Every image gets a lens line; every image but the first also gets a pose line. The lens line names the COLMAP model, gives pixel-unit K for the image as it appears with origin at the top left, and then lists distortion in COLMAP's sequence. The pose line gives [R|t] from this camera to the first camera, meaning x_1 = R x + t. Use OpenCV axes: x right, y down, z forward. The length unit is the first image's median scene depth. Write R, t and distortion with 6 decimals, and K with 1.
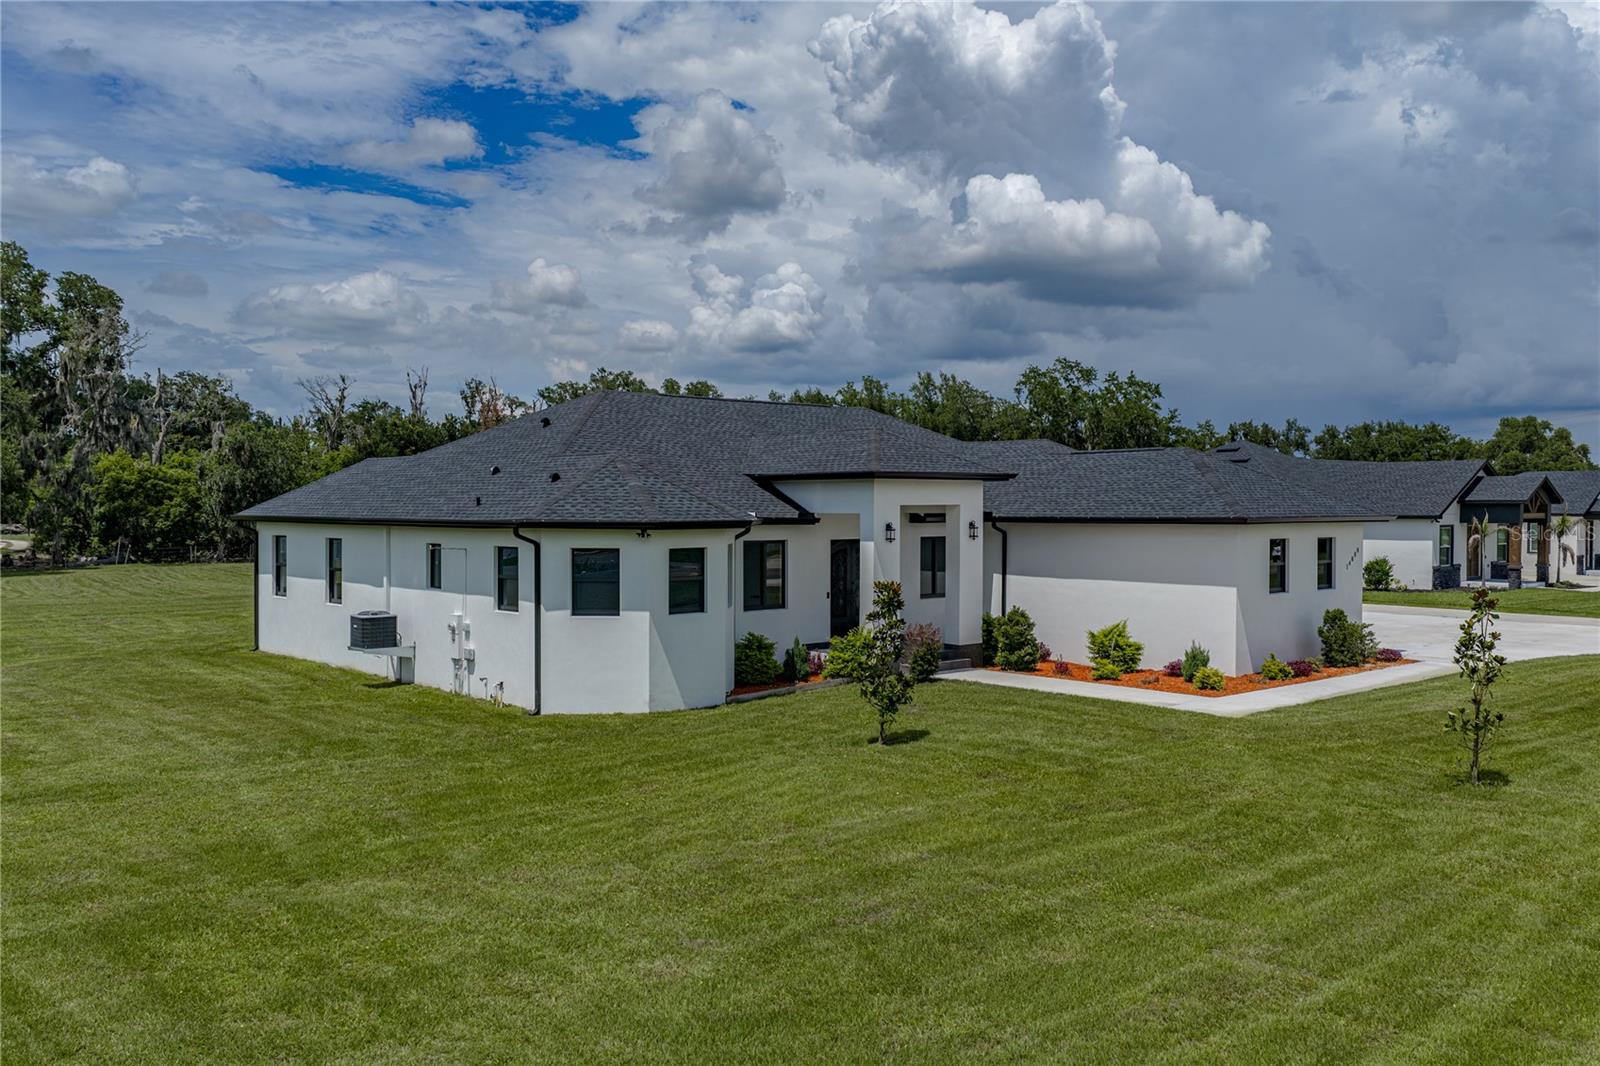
lens RADIAL K [[1314.0, 0, 802.2], [0, 1314.0, 539.1], [0, 0, 1]] dist [0.074288, -0.003816]
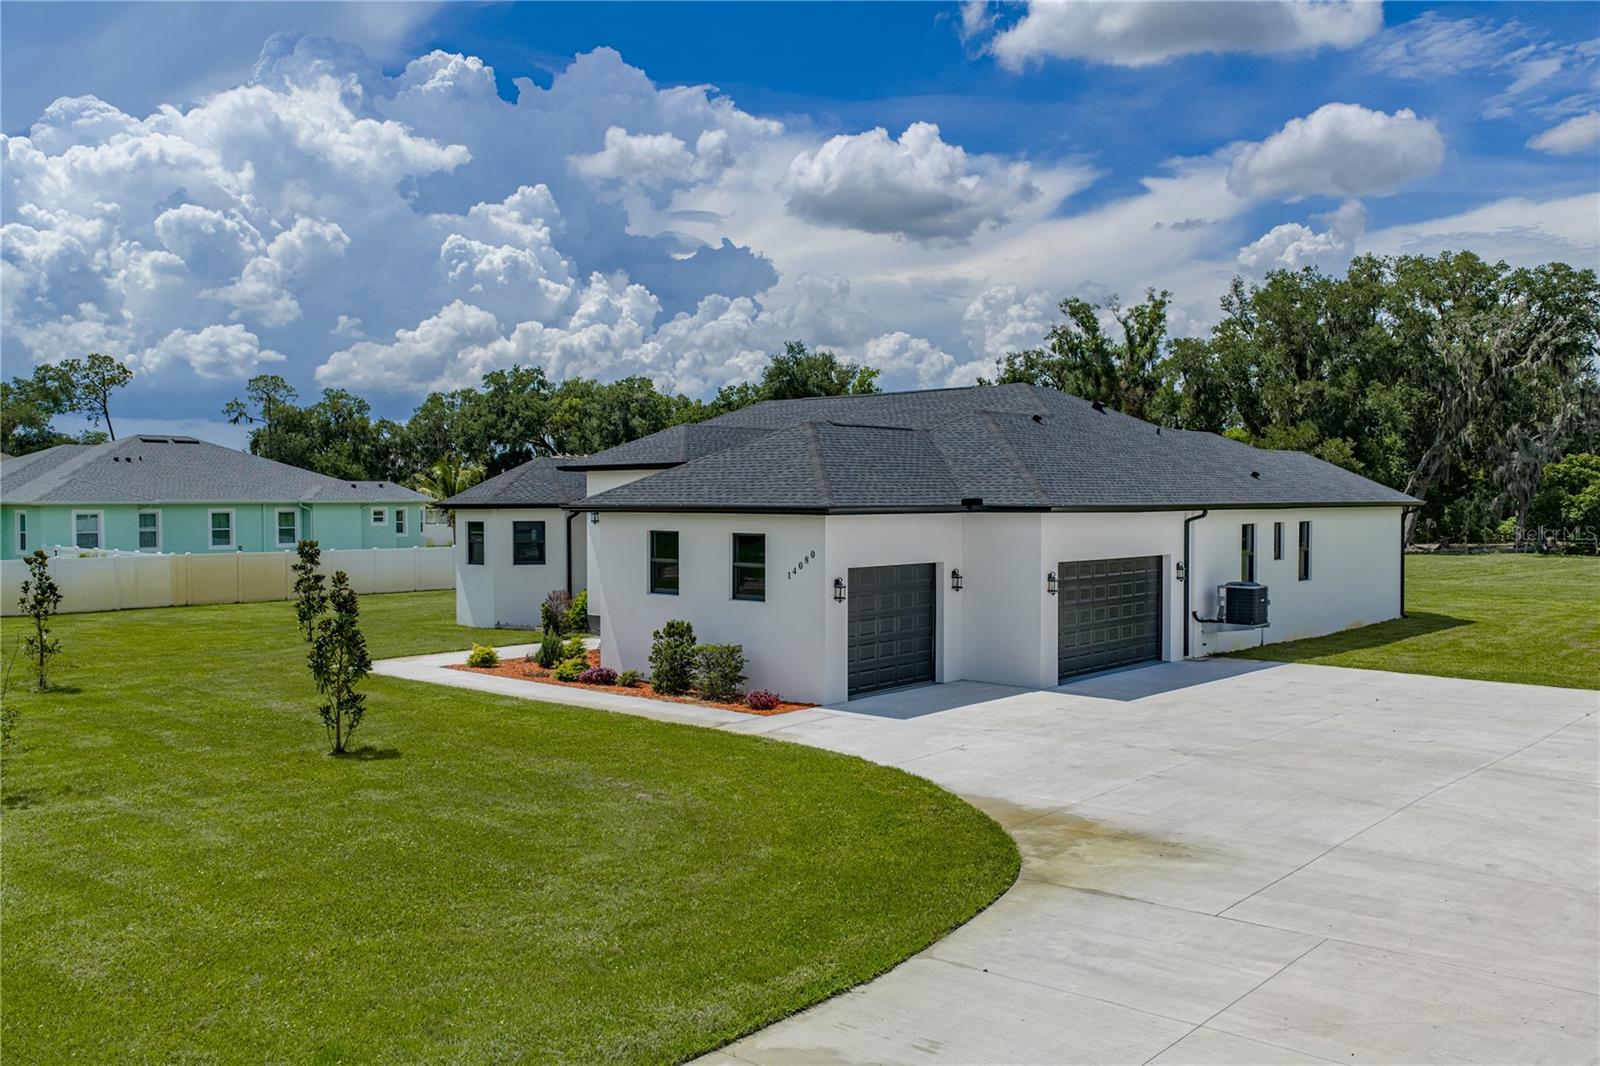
lens RADIAL K [[1321.9, 0, 796.5], [0, 1321.9, 536.2], [0, 0, 1]] dist [0.076138, -0.012680]
pose [[0.091676, 0.029961, -0.995338, 0.425957], [-0.025004, 0.999301, 0.027778, -0.008335], [0.995475, 0.022341, 0.092361, 0.350197]]
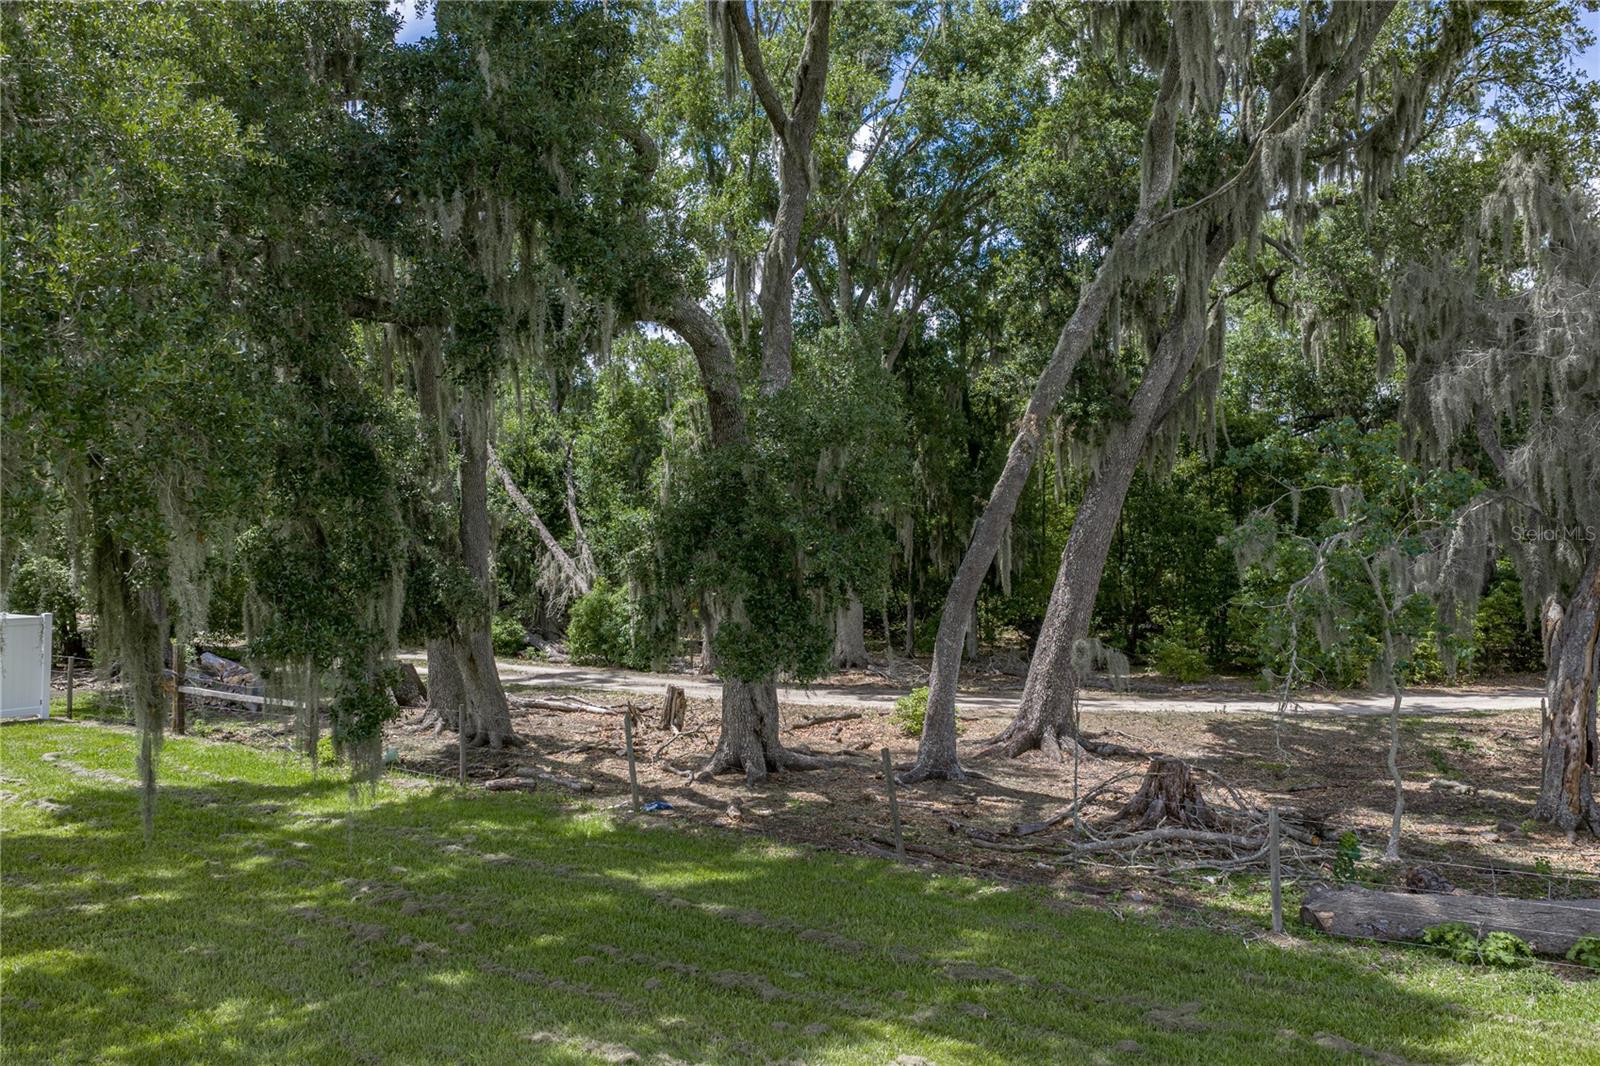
lens RADIAL K [[1314.0, 0, 802.2], [0, 1314.0, 539.1], [0, 0, 1]] dist [0.074288, -0.003816]
pose [[0.176010, 0.003640, -0.984382, -0.389363], [-0.038116, 0.999268, -0.003120, -0.016118], [0.983650, 0.038070, 0.176020, 0.859743]]
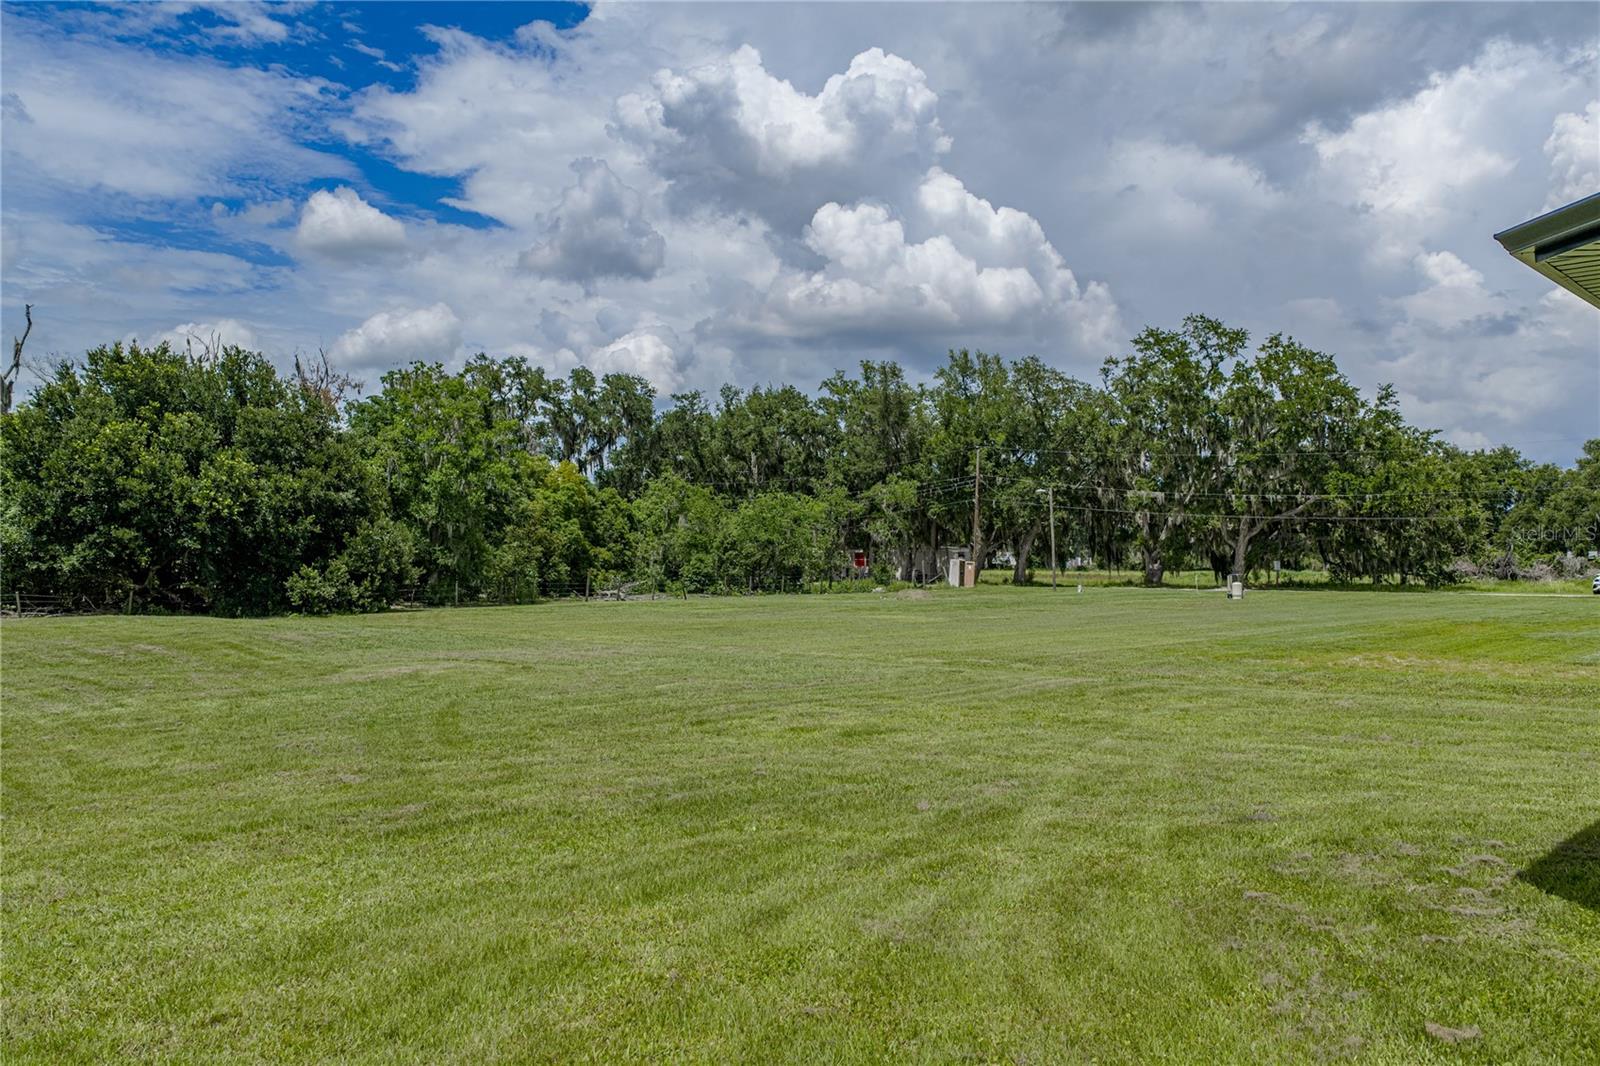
lens RADIAL K [[1321.9, 0, 796.5], [0, 1321.9, 536.2], [0, 0, 1]] dist [0.076138, -0.012680]
pose [[0.994003, -0.000727, 0.109347, -0.116106], [0.005773, 0.998932, -0.045839, 0.007956], [-0.109197, 0.046196, 0.992946, 0.508897]]
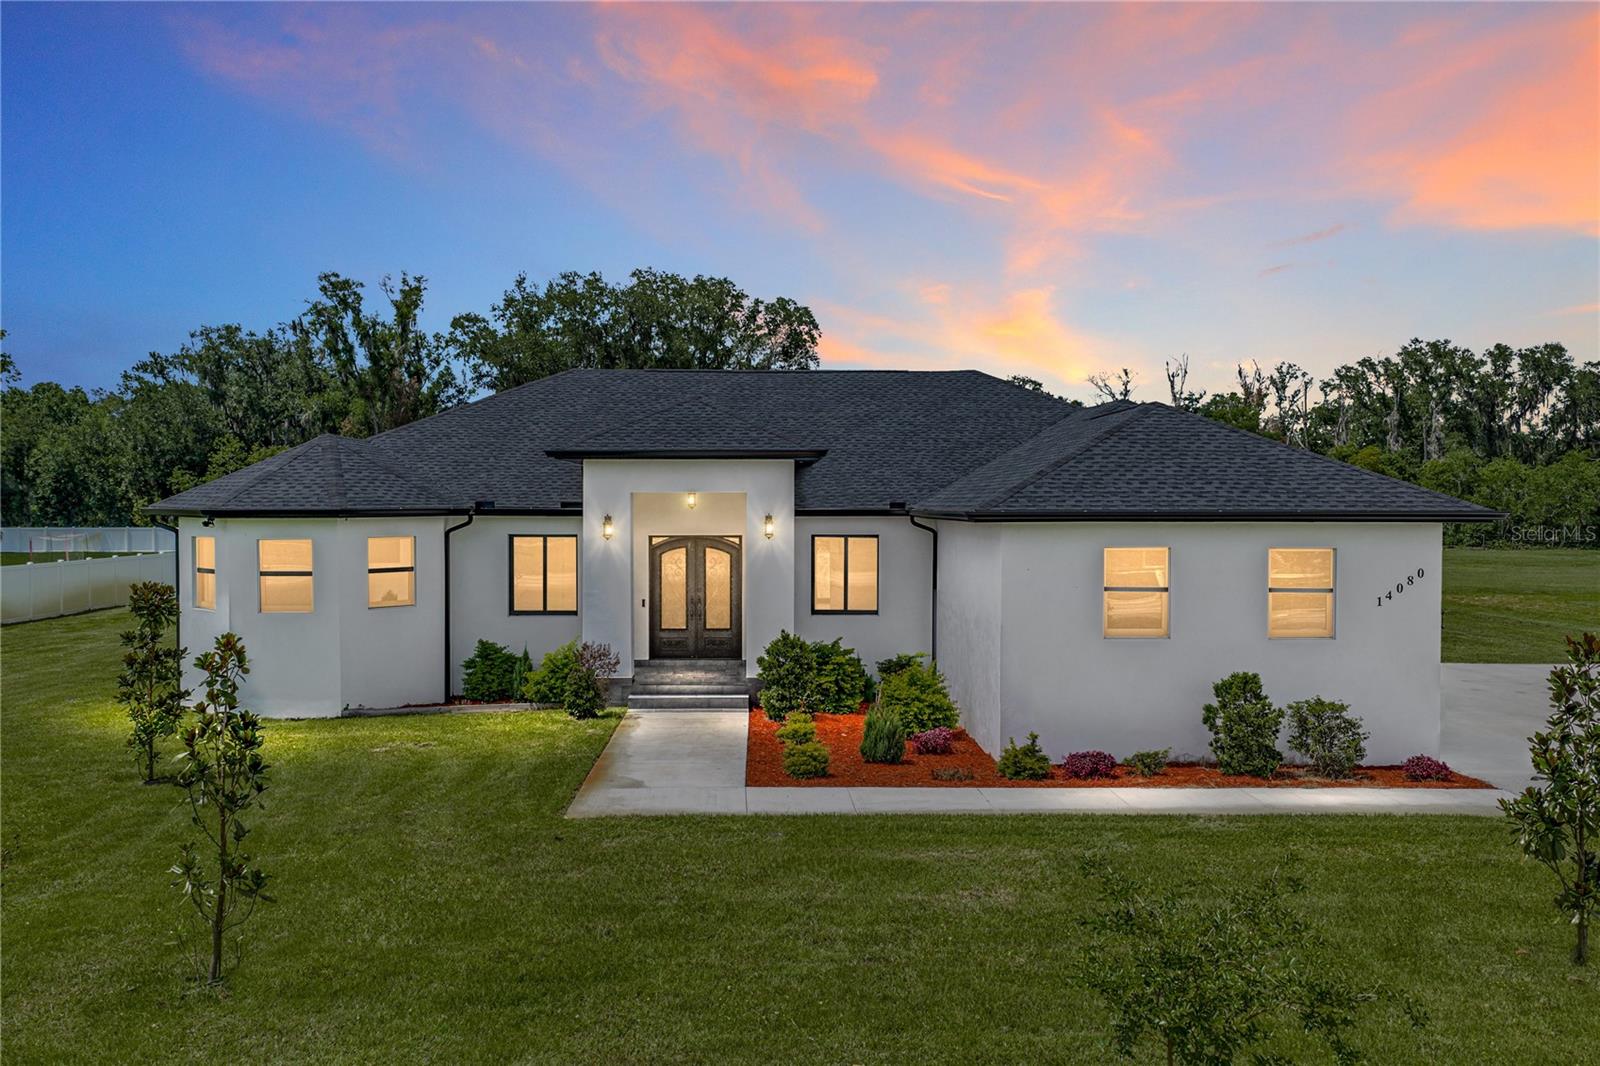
lens RADIAL K [[1321.9, 0, 796.5], [0, 1321.9, 536.2], [0, 0, 1]] dist [0.076138, -0.012680]
pose [[0.760524, 0.018861, -0.649036, 0.213379], [-0.017767, 0.999808, 0.008236, -0.002824], [0.649067, 0.005268, 0.760713, 0.144187]]
